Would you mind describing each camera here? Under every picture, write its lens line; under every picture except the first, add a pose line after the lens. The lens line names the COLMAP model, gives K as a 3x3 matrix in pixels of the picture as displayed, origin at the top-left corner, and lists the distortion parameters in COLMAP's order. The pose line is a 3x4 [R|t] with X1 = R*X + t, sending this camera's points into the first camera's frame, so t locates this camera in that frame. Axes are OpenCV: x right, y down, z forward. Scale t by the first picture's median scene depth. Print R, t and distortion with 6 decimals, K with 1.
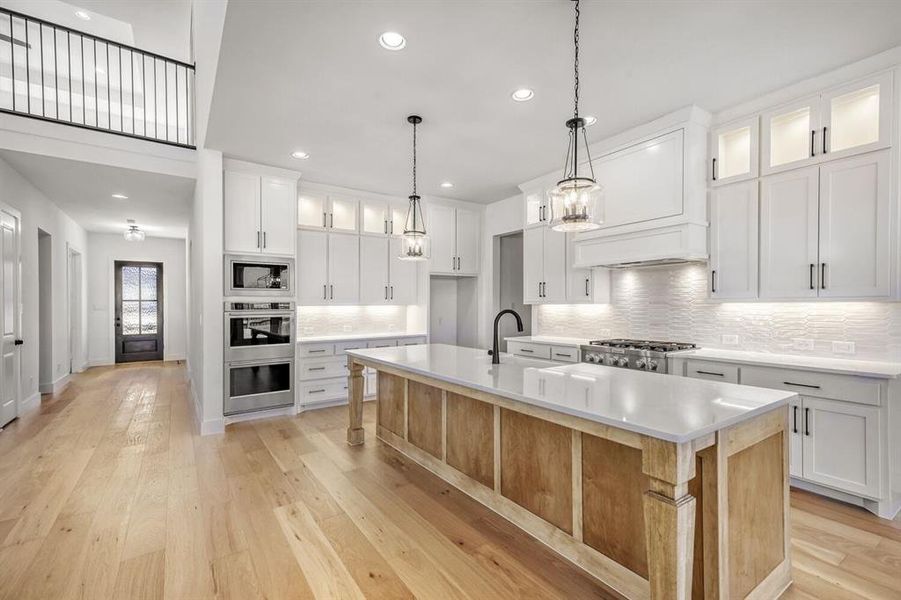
lens RADIAL K [[406.1, 0, 457.4], [0, 406.1, 305.8], [0, 0, 1]] dist [0.004390, 0.003122]
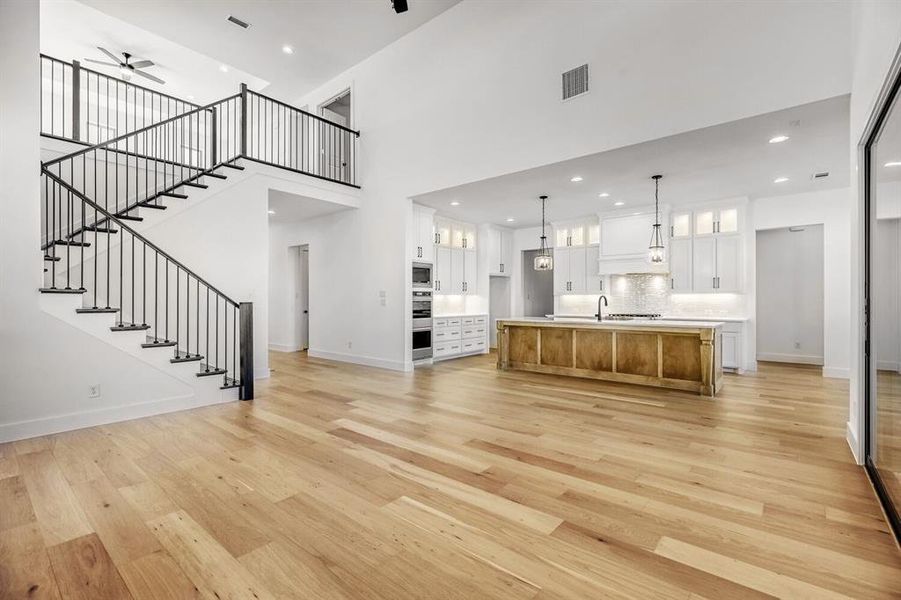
lens RADIAL K [[406.1, 0, 449.9], [0, 406.1, 292.1], [0, 0, 1]] dist [0.004390, 0.003122]
pose [[0.965656, 0.014456, 0.259420, -0.711038], [-0.008144, 0.999644, -0.025388, 0.031229], [-0.259695, 0.022403, 0.965431, -0.511697]]
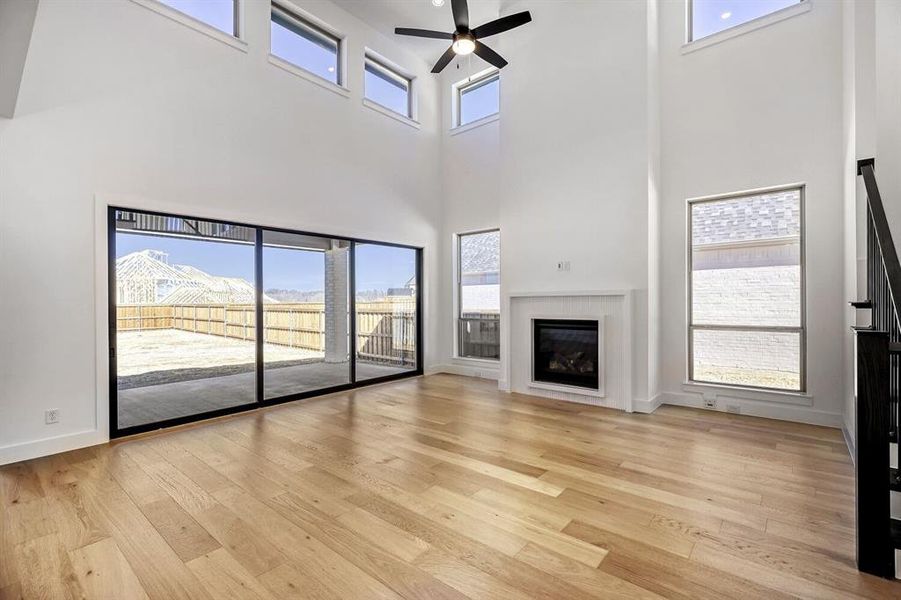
lens RADIAL K [[406.1, 0, 451.1], [0, 406.1, 300.4], [0, 0, 1]] dist [0.004390, 0.003122]
pose [[-0.966185, 0.018603, -0.257179, -0.439653], [0.018167, 0.999827, 0.004071, -0.003834], [0.257211, -0.000739, -0.966355, 0.777788]]
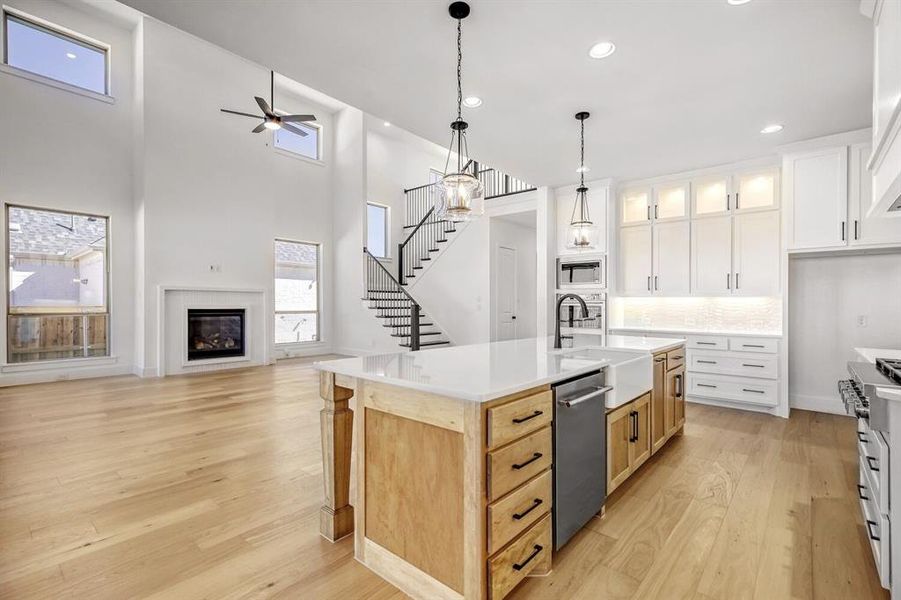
lens RADIAL K [[406.1, 0, 463.6], [0, 406.1, 304.1], [0, 0, 1]] dist [0.004390, 0.003122]
pose [[0.257682, 0.011427, -0.966162, 0.565849], [-0.011472, 0.999896, 0.008767, 0.016542], [0.966162, 0.008825, 0.257787, 0.297104]]
